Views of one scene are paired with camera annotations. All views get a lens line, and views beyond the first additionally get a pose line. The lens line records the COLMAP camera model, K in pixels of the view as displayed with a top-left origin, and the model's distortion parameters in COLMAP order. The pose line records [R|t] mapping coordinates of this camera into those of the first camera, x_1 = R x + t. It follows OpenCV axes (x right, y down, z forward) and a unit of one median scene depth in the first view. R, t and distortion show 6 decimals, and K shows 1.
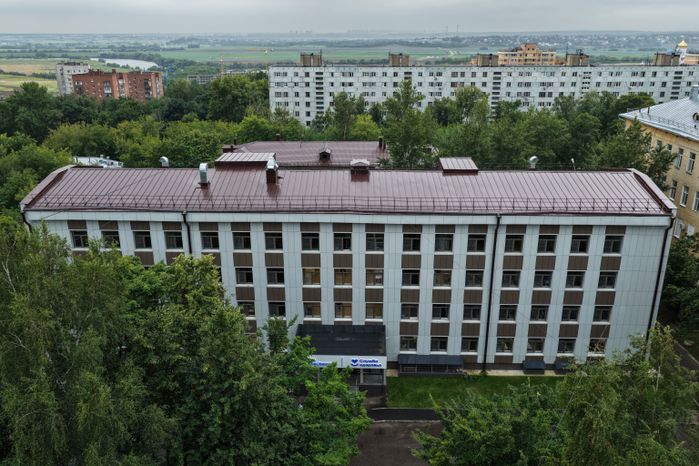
lens RADIAL K [[583.3, 0, 345.5], [0, 583.3, 226.2], [0, 0, 1]] dist [-0.013761, 0.033771]
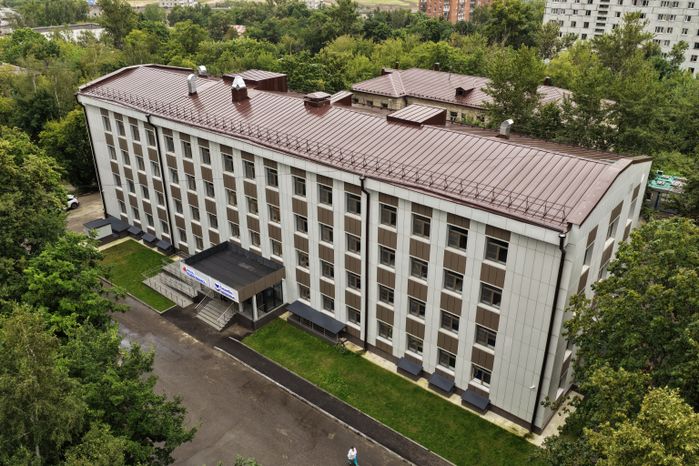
lens RADIAL K [[583.3, 0, 359.7], [0, 583.3, 226.6], [0, 0, 1]] dist [-0.013761, 0.033771]
pose [[0.790210, 0.262625, -0.553711, 0.674884], [-0.193476, 0.964223, 0.181219, -0.090678], [0.581494, -0.036071, 0.812751, 0.288568]]
